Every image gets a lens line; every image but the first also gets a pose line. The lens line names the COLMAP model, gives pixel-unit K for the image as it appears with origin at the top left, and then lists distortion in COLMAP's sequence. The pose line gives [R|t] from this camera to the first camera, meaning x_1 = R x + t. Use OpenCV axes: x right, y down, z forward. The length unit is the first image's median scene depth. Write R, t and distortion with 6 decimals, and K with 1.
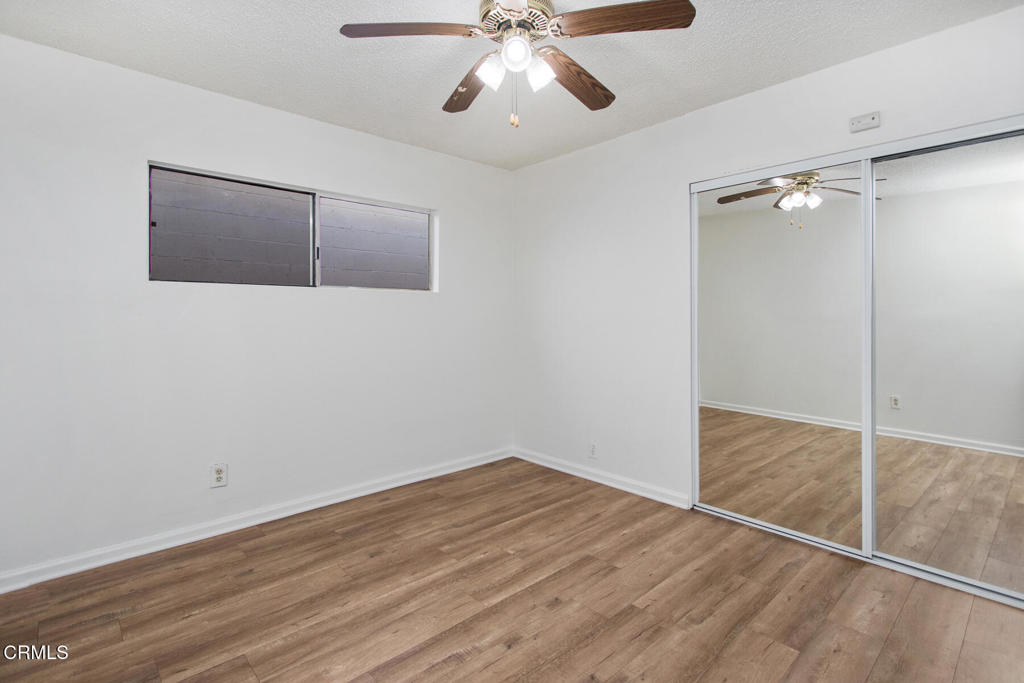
lens RADIAL K [[483.0, 0, 497.8], [0, 483.0, 310.2], [0, 0, 1]] dist [0.003359, -0.001963]
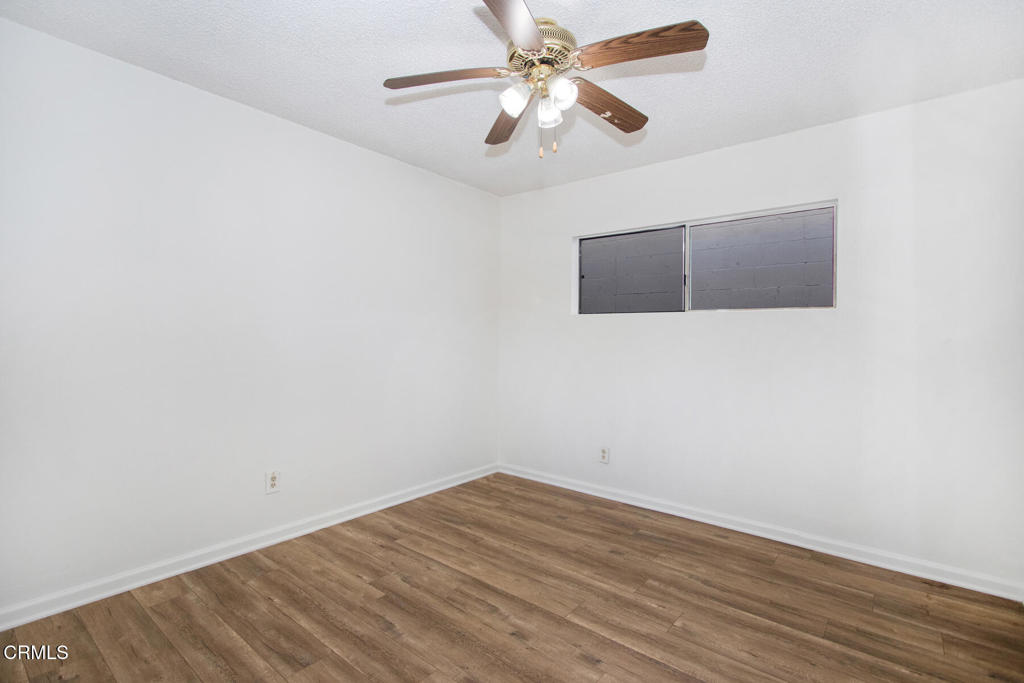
lens RADIAL K [[483.0, 0, 514.1], [0, 483.0, 326.5], [0, 0, 1]] dist [0.003359, -0.001963]
pose [[0.155257, -0.017101, -0.987726, 0.768285], [-0.000653, 0.999848, -0.017414, 0.005409], [0.987874, 0.003348, 0.155222, 0.561185]]
